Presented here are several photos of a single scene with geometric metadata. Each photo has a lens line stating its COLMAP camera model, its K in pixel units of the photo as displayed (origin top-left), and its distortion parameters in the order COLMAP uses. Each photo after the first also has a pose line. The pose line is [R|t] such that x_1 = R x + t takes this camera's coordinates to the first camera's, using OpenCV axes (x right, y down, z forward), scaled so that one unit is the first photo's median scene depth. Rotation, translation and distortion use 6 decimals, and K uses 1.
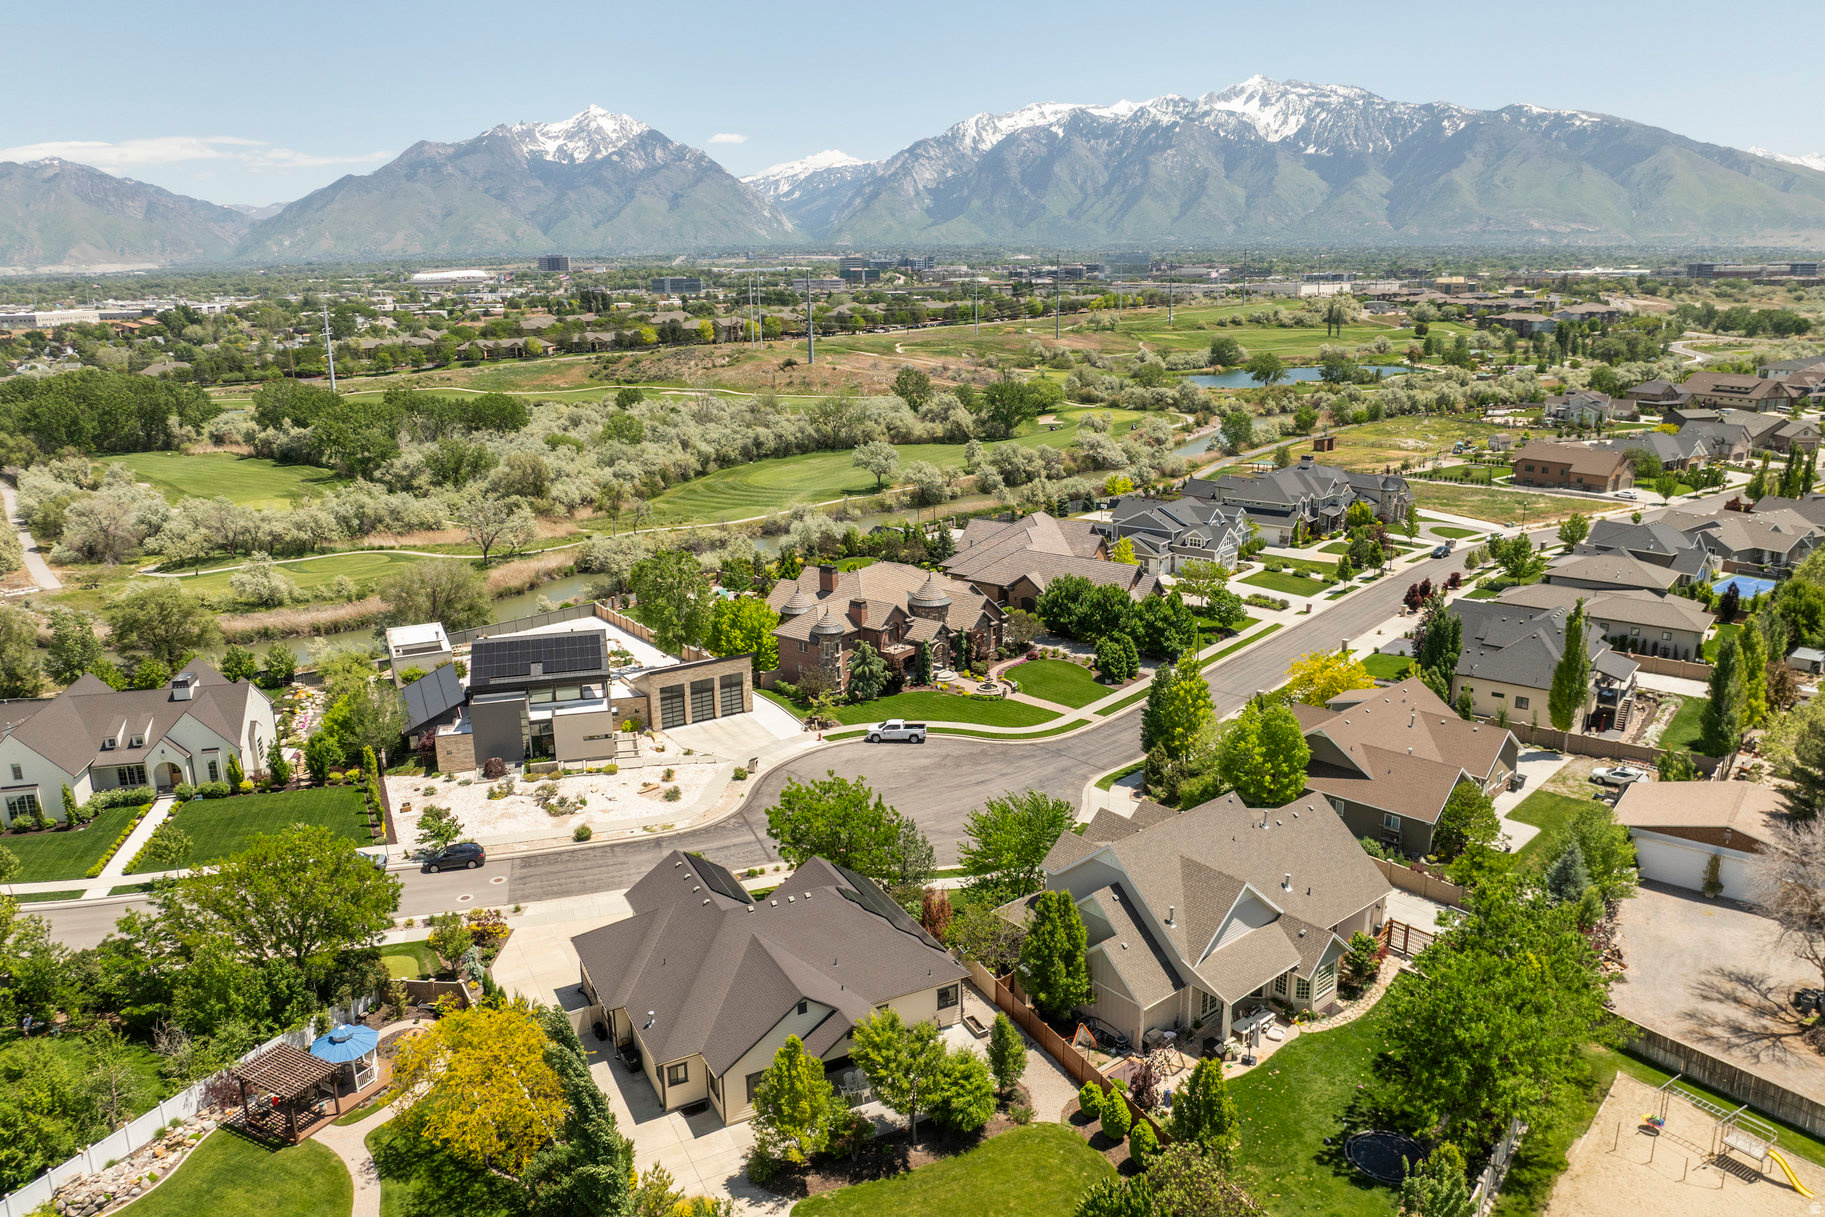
lens RADIAL K [[1287.1, 0, 916.1], [0, 1287.1, 604.5], [0, 0, 1]] dist [-0.040514, -0.000416]
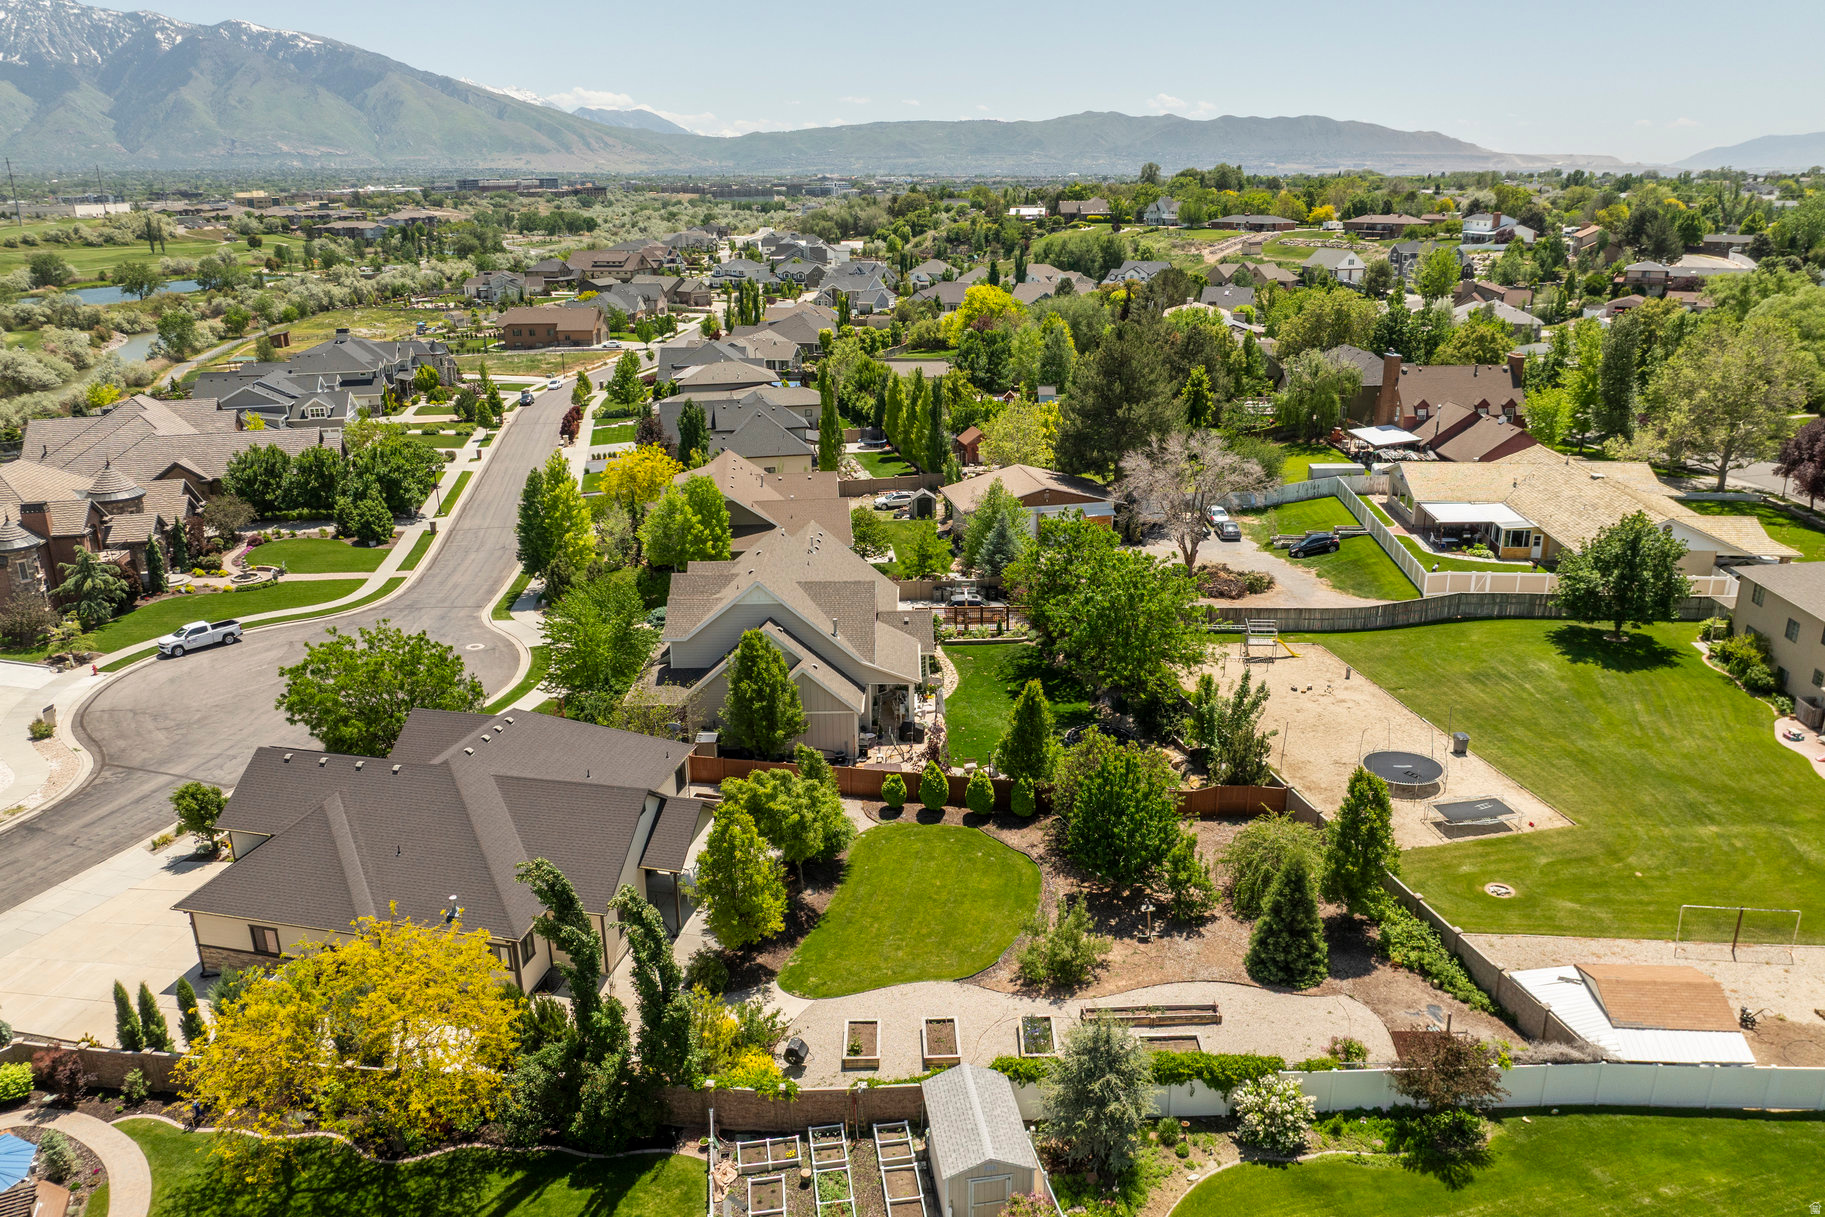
lens RADIAL K [[1287.1, 0, 916.1], [0, 1287.1, 604.5], [0, 0, 1]] dist [-0.040514, -0.000416]
pose [[0.637877, -0.234643, 0.733523, -0.176191], [0.194340, 0.970674, 0.141504, 0.032566], [-0.745215, 0.052291, 0.664771, 0.095634]]
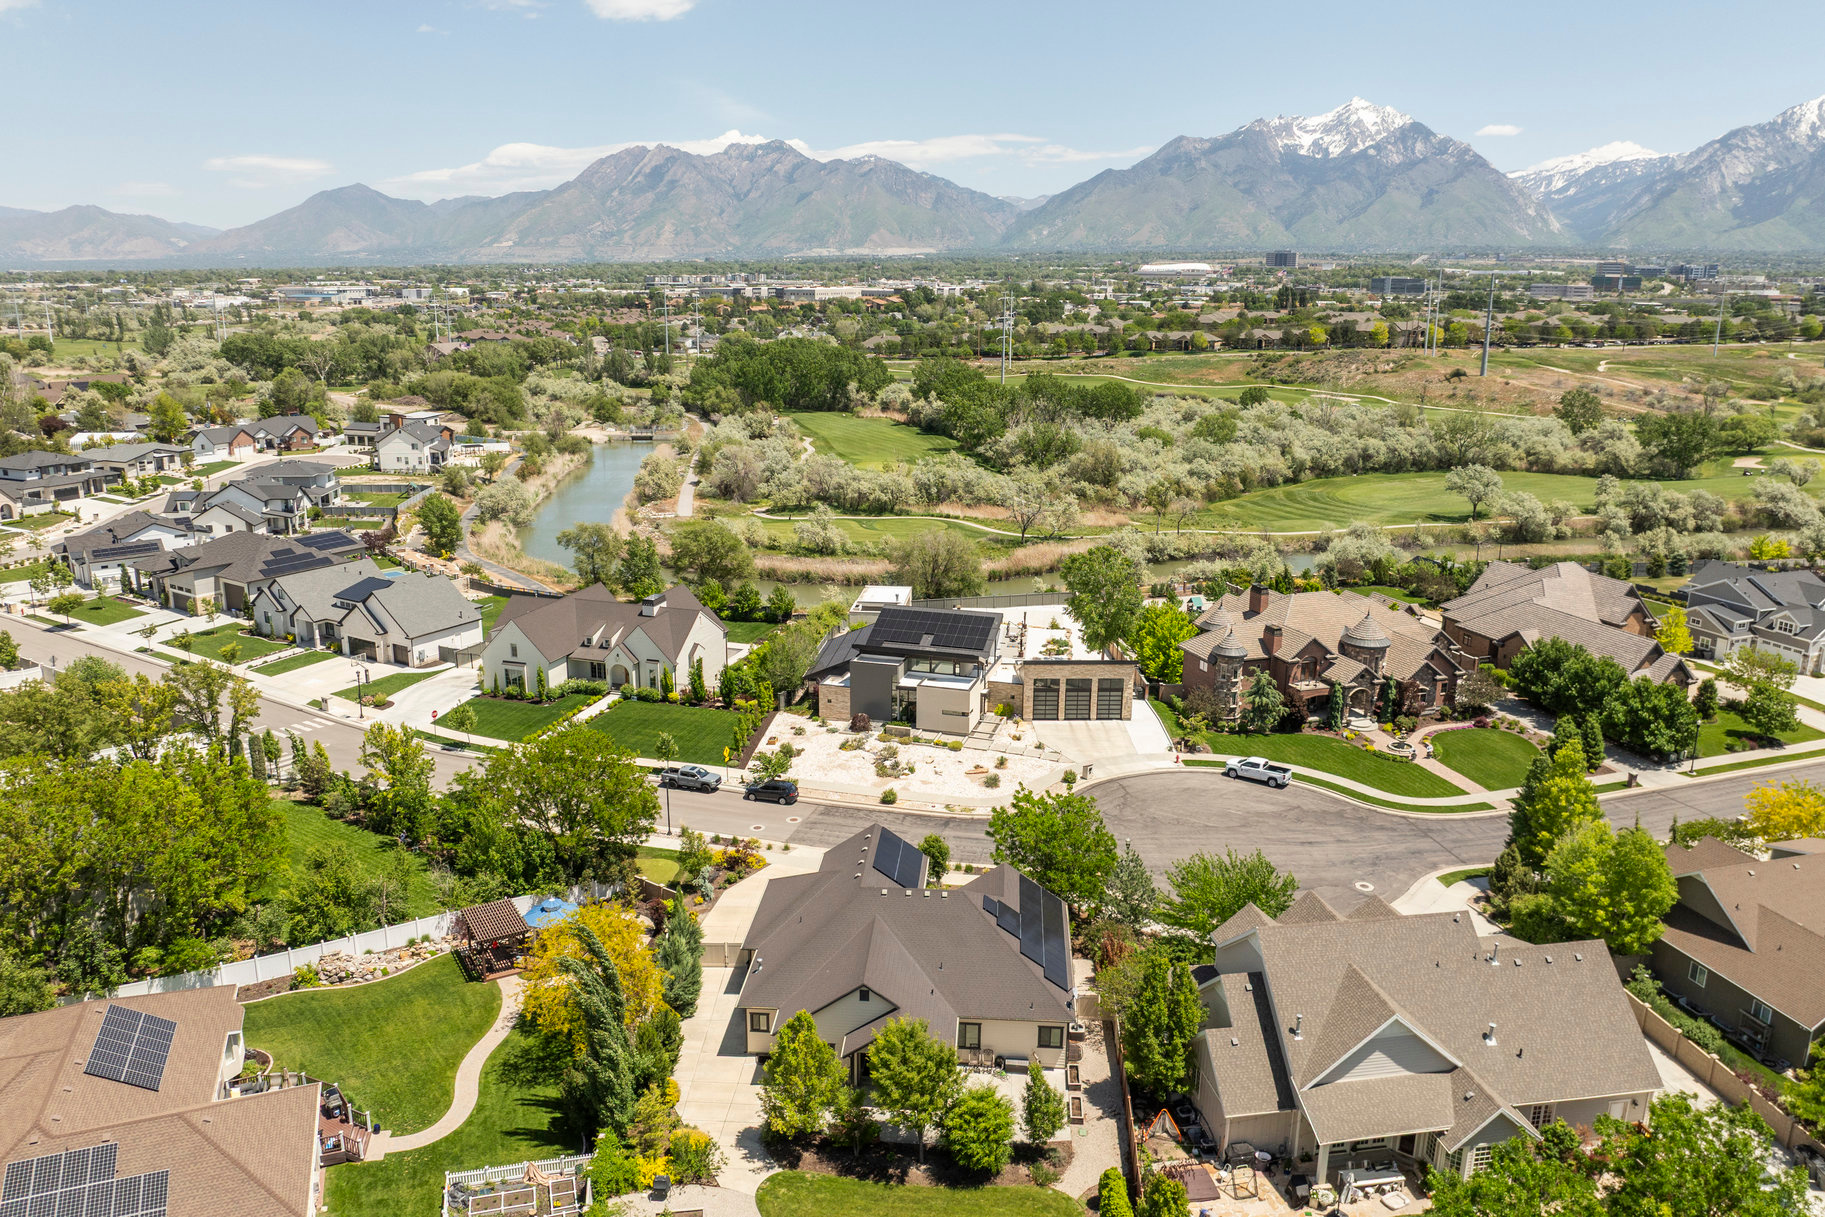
lens RADIAL K [[1301.9, 0, 915.8], [0, 1301.9, 603.7], [0, 0, 1]] dist [-0.037230, -0.002774]
pose [[0.856425, 0.148909, -0.494331, 0.128400], [-0.149087, 0.988041, 0.039339, -0.011654], [0.494277, 0.040008, 0.868383, 0.037373]]
